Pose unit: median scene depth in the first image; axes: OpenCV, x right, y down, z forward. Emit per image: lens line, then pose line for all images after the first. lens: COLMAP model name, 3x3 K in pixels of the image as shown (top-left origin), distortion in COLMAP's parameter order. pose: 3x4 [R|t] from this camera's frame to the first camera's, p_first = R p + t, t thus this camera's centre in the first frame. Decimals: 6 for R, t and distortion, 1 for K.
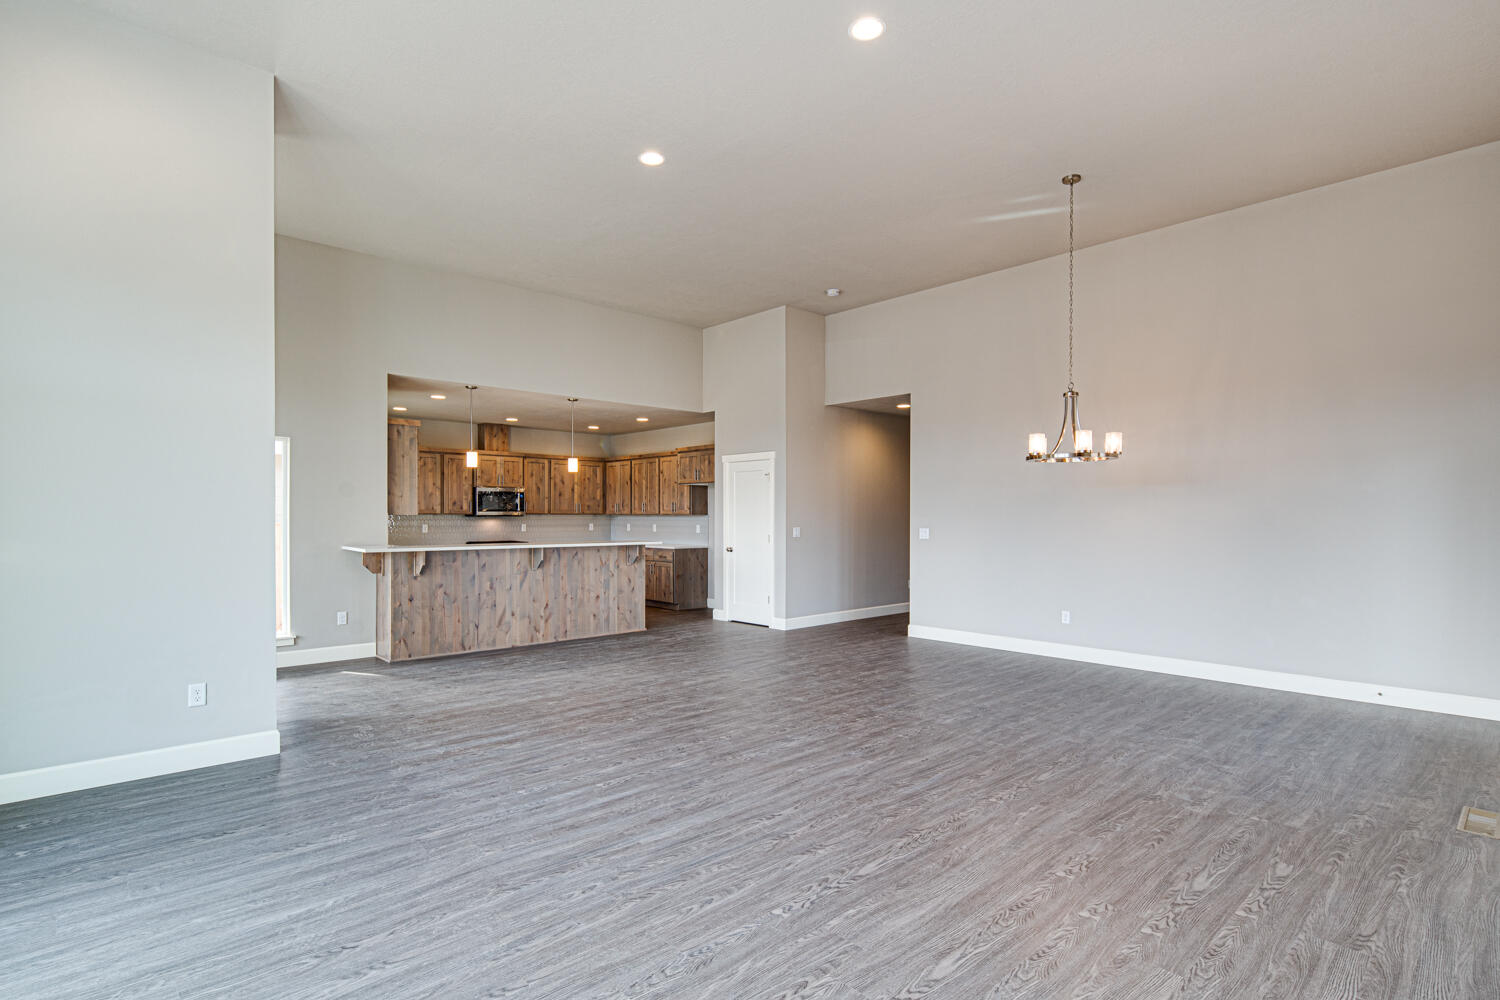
lens RADIAL K [[729.2, 0, 743.5], [0, 729.2, 517.3], [0, 0, 1]] dist [-0.000173, -0.000209]
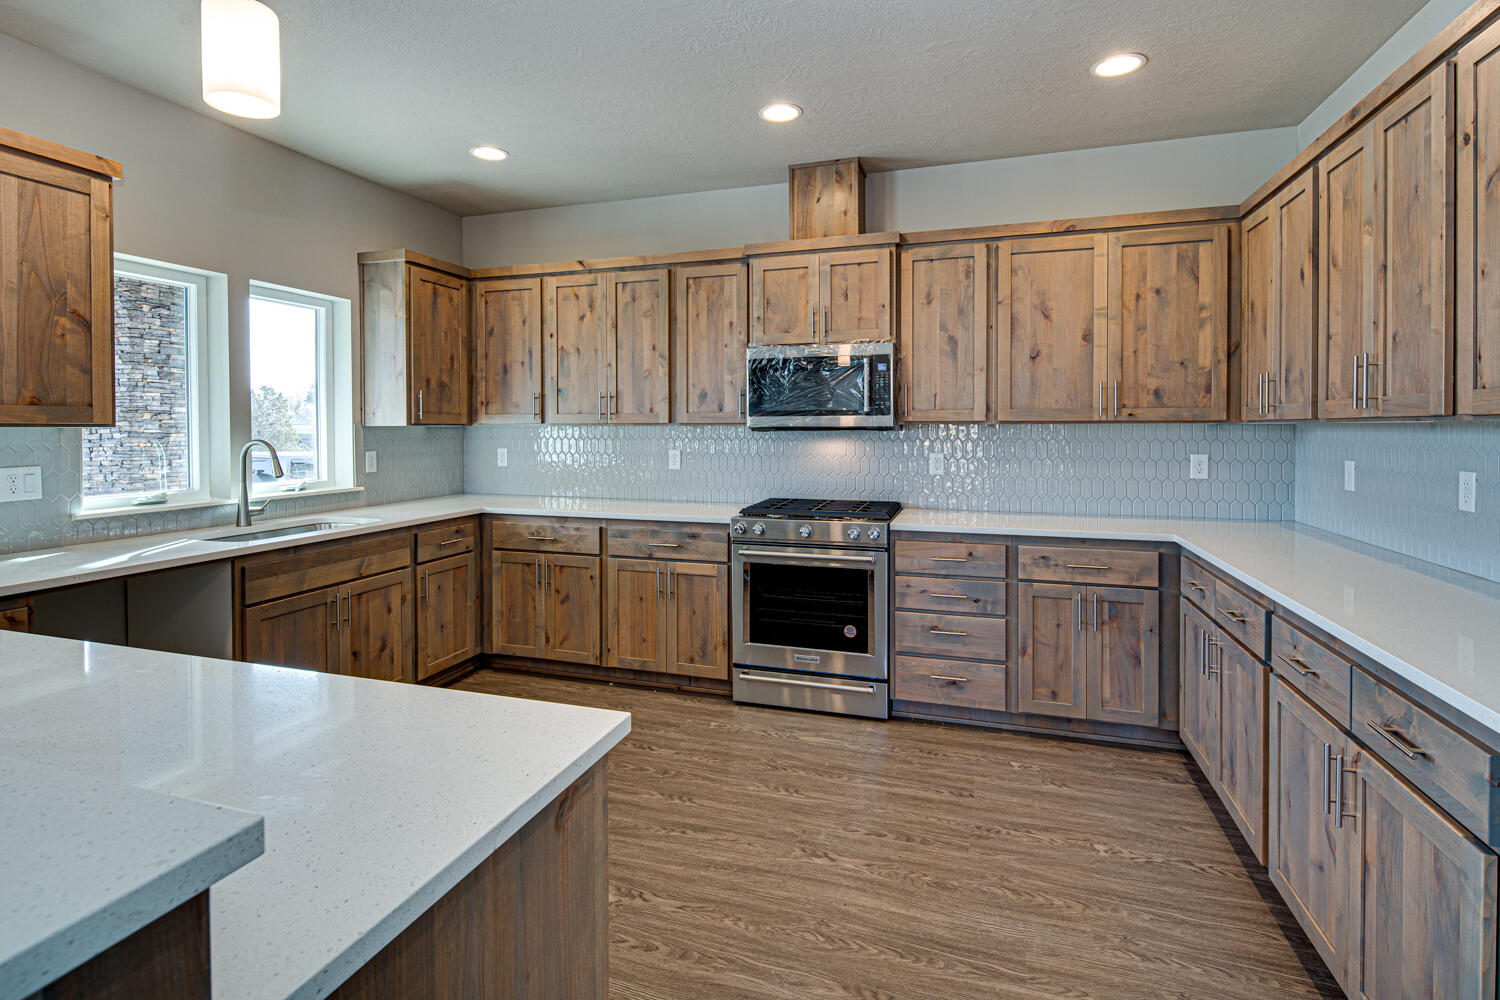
lens RADIAL K [[743.3, 0, 734.4], [0, 743.3, 433.7], [0, 0, 1]] dist [0.000148, -0.000458]
pose [[0.486771, 0.004790, -0.873516, -0.061023], [0.001038, 0.999981, 0.006061, -0.002066], [0.873529, -0.003857, 0.486757, 0.942674]]
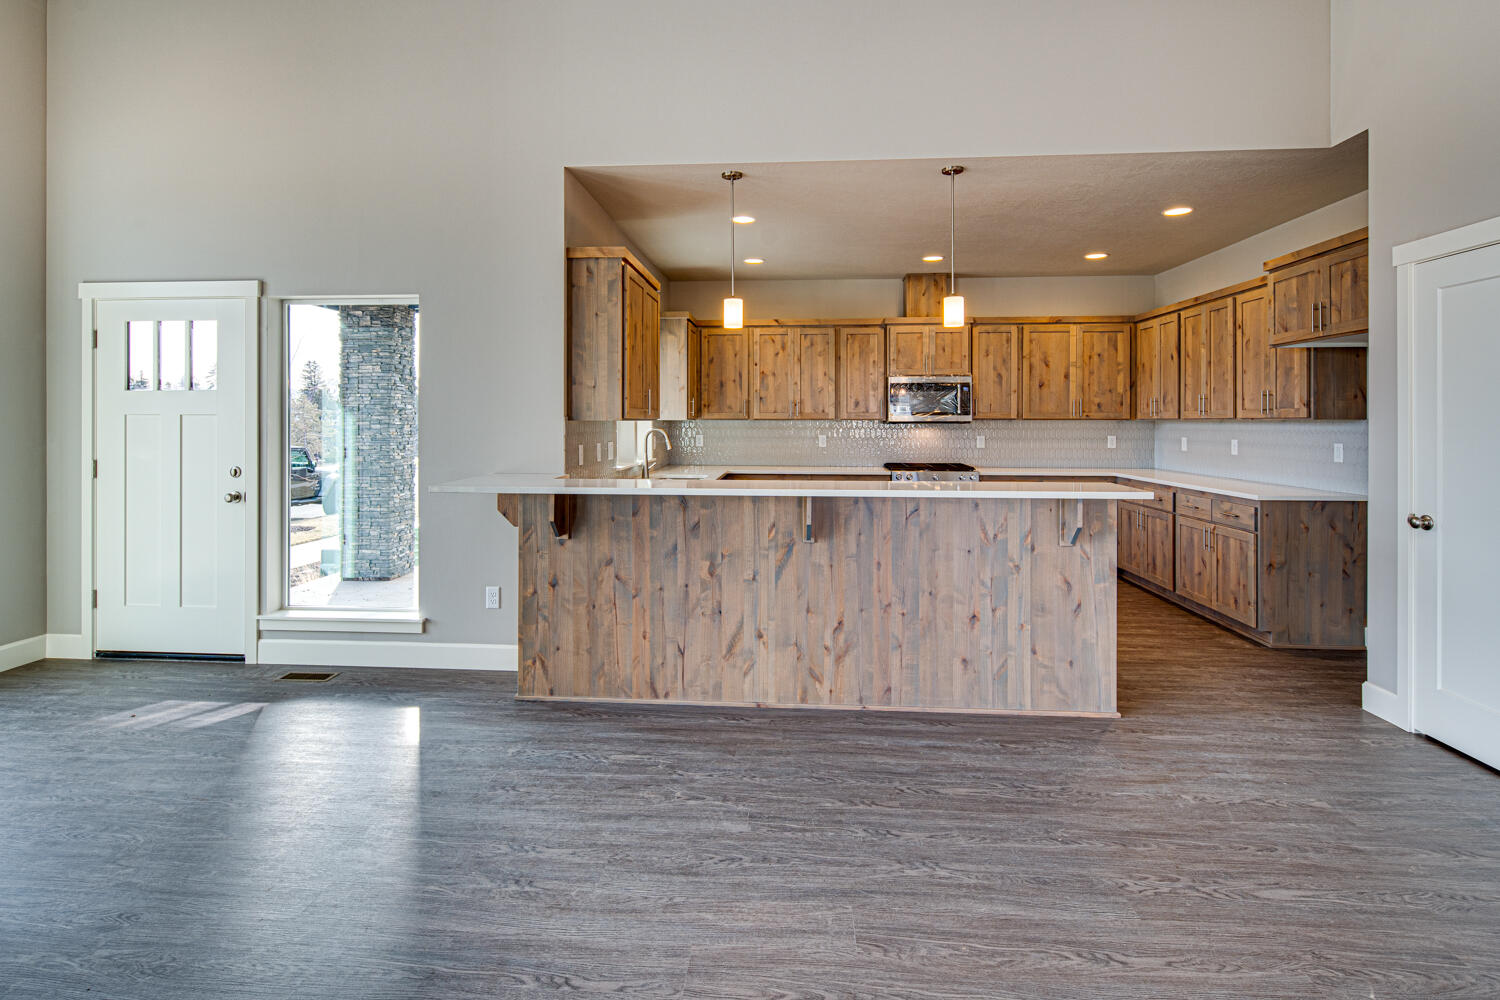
lens RADIAL K [[744.7, 0, 742.8], [0, 744.7, 419.2], [0, 0, 1]] dist [0.001246, -0.000827]
pose [[0.685912, -0.003862, -0.727675, 0.016227], [-0.000871, 0.999981, -0.006128, -0.000803], [0.727684, 0.004837, 0.685895, 0.540573]]
